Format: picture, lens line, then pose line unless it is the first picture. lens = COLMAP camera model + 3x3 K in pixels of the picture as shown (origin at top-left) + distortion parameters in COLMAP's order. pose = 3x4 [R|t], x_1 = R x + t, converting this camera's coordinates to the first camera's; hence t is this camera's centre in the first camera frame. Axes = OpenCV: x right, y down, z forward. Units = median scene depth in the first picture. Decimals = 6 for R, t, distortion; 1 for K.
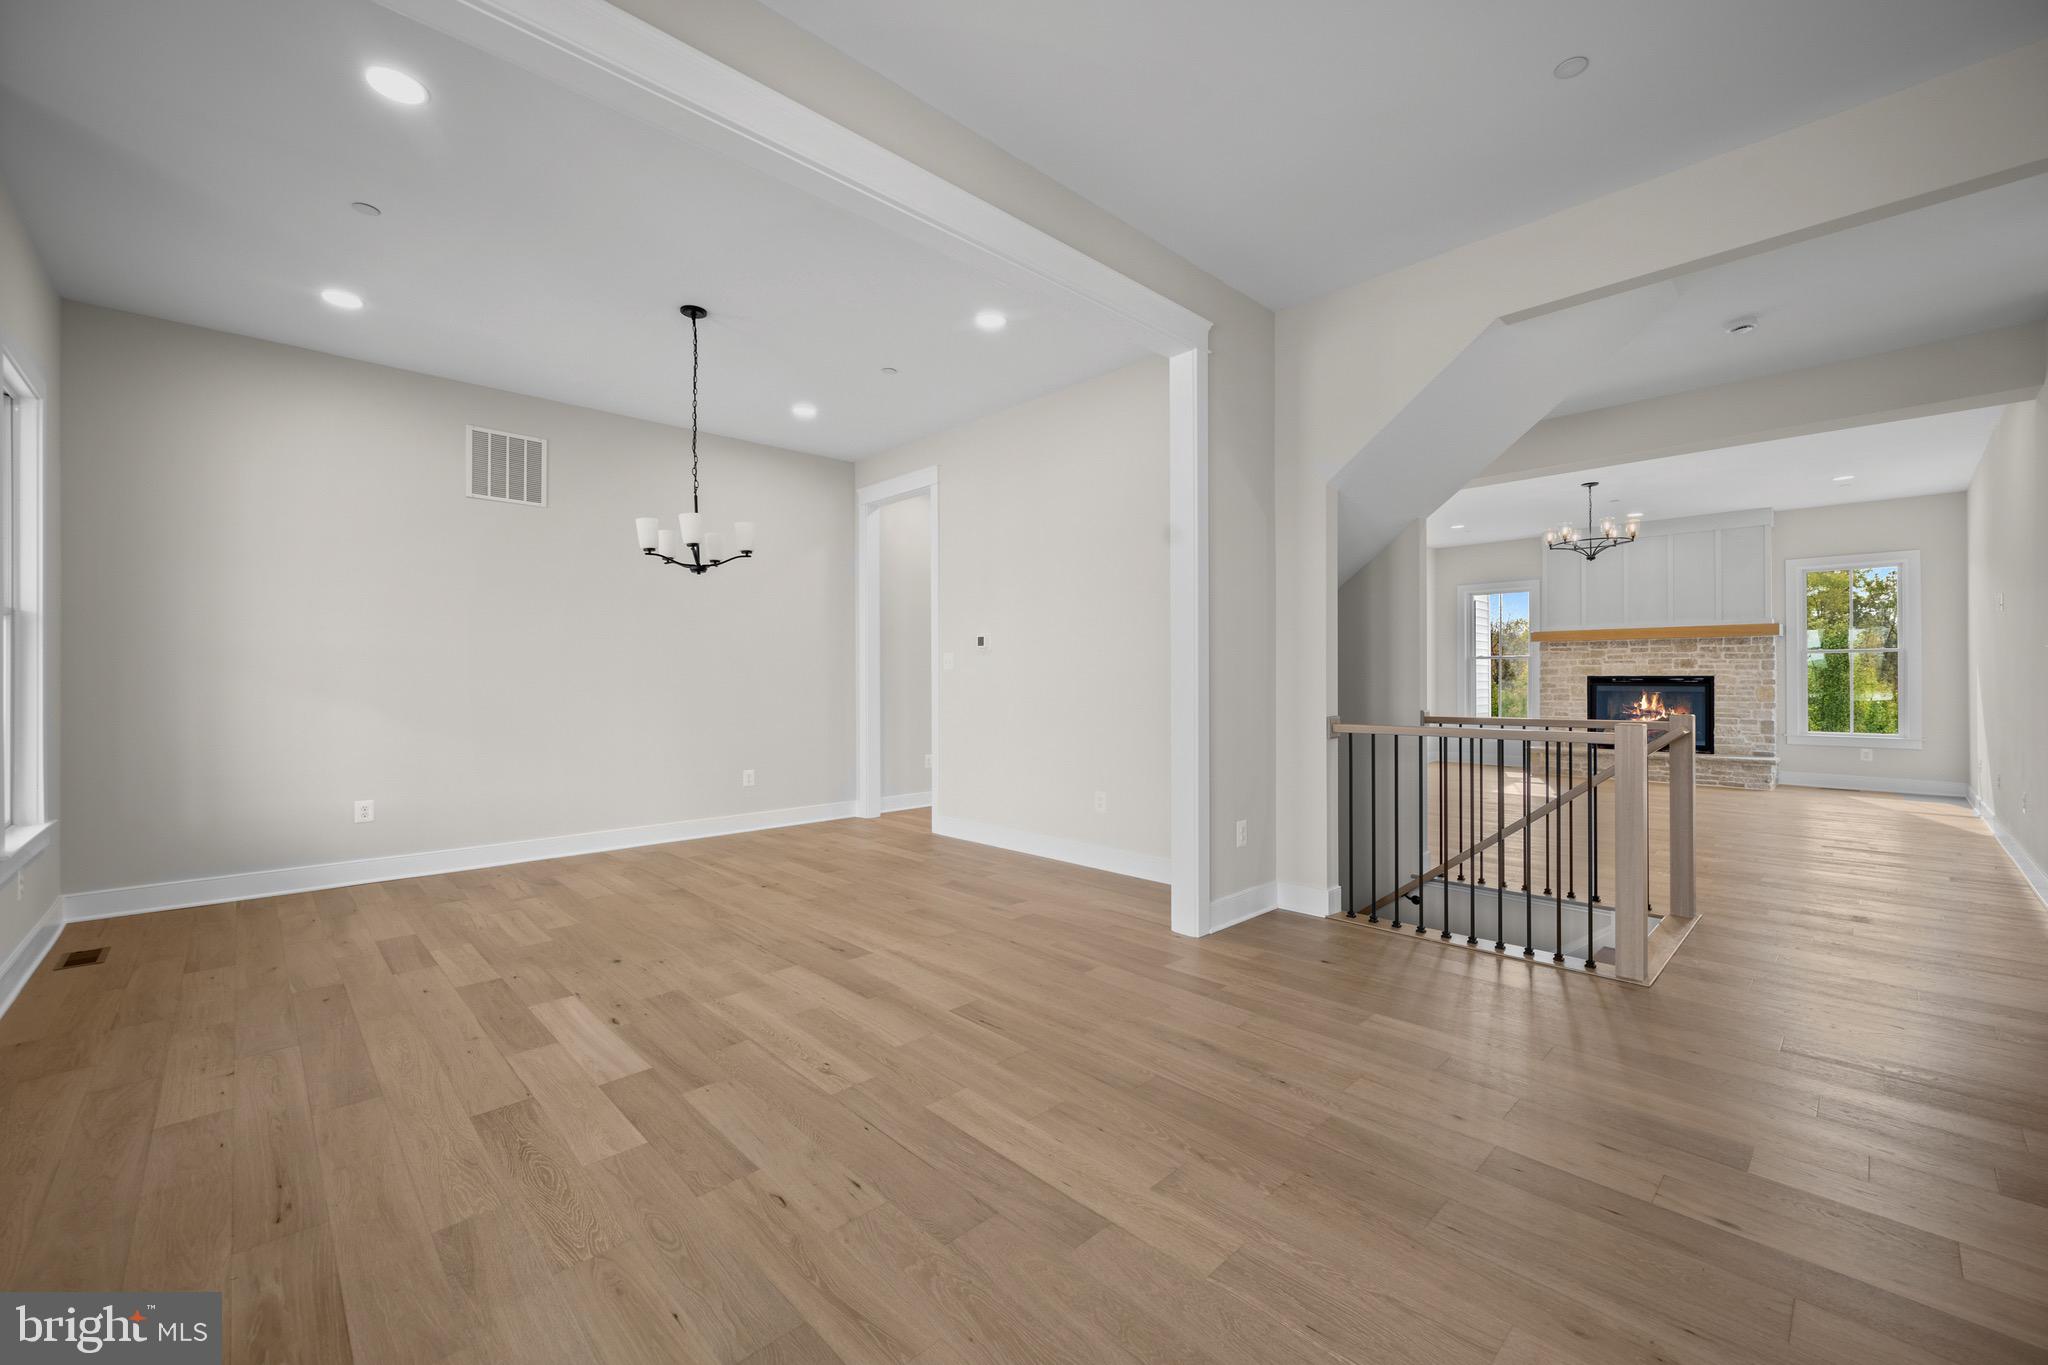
lens RADIAL K [[816.7, 0, 1019.5], [0, 816.7, 676.8], [0, 0, 1]] dist [-0.002036, 0.000254]
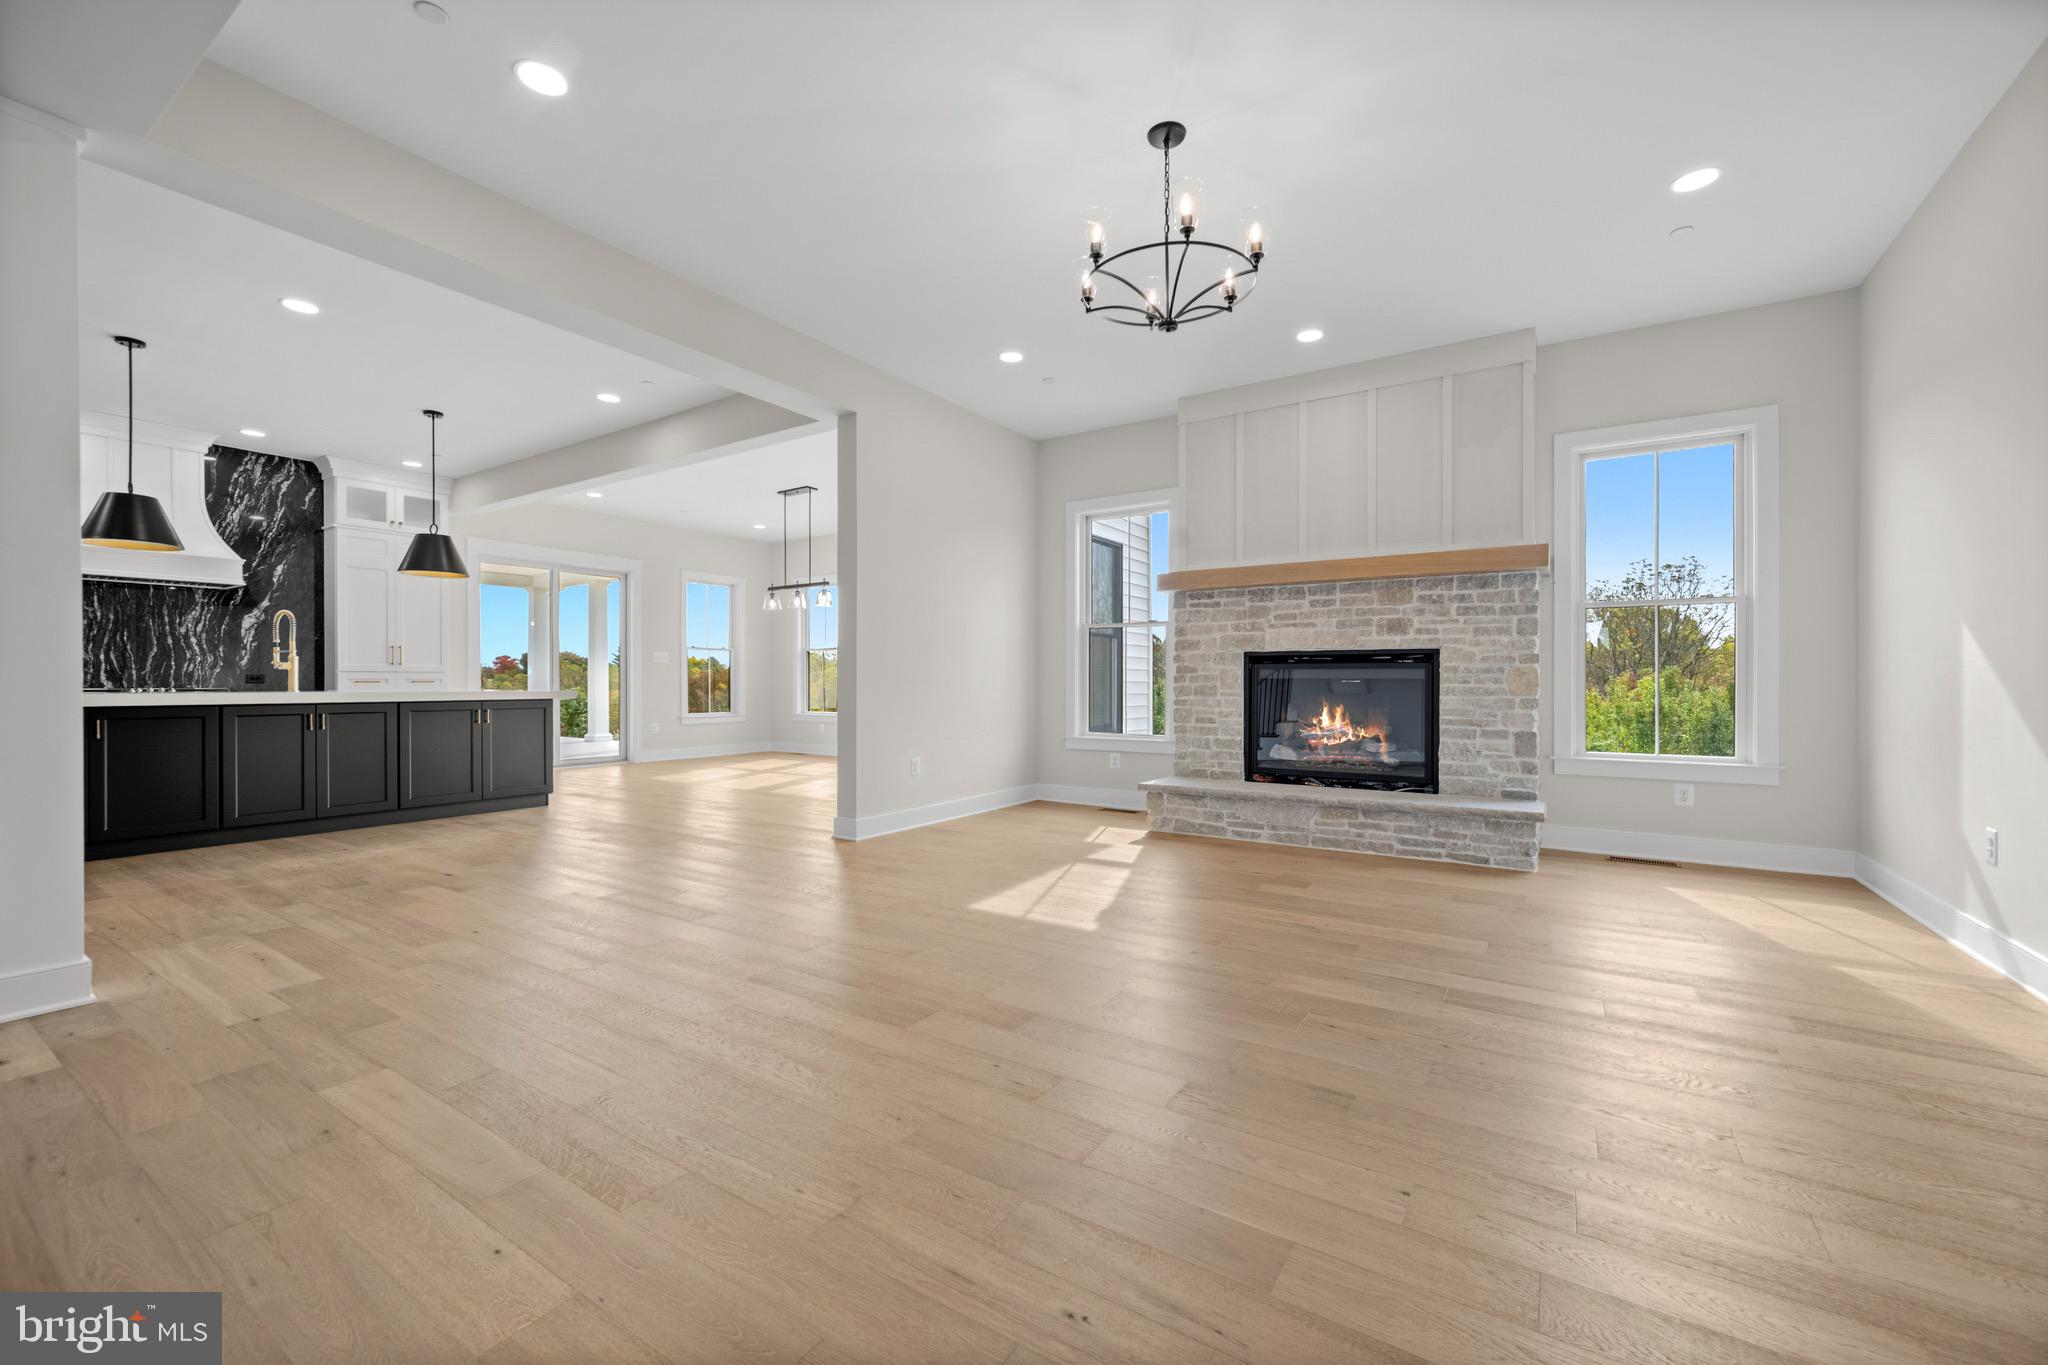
lens RADIAL K [[816.7, 0, 1017.7], [0, 816.7, 685.6], [0, 0, 1]] dist [-0.002036, 0.000254]
pose [[0.974772, 0.002344, 0.223190, 0.459069], [-0.004176, 0.999961, 0.007738, 0.020203], [-0.223163, -0.008475, 0.974744, 0.535514]]
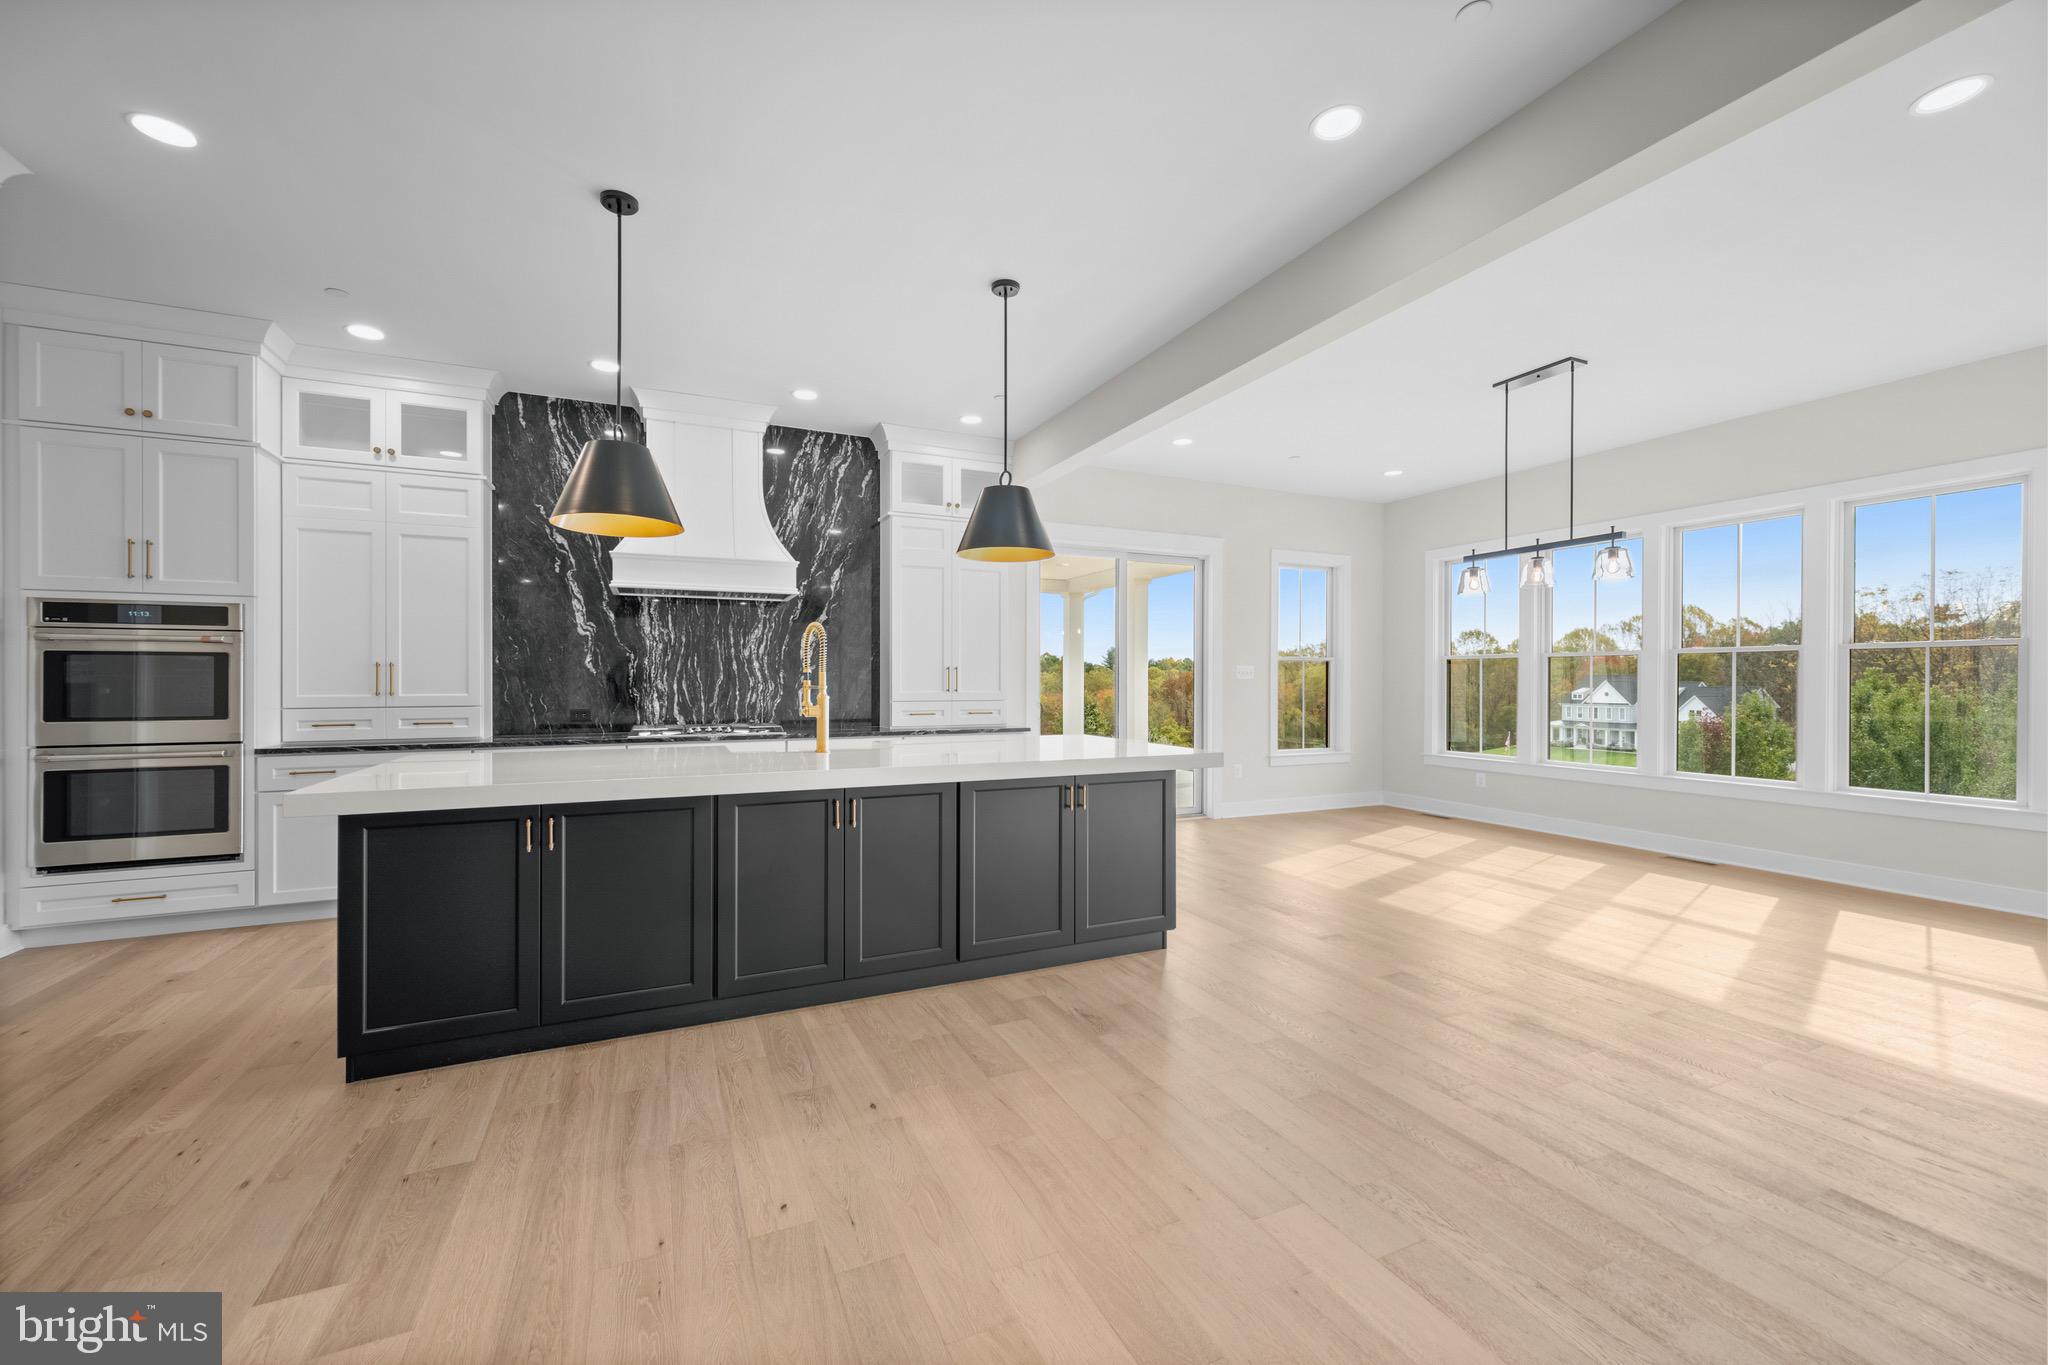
lens RADIAL K [[816.7, 0, 1025.7], [0, 816.7, 683.3], [0, 0, 1]] dist [-0.002036, 0.000254]
pose [[0.945172, 0.004386, -0.326543, 0.276881], [-0.002617, 0.999979, 0.005856, -0.003530], [0.326561, -0.004681, 0.945164, 0.930655]]
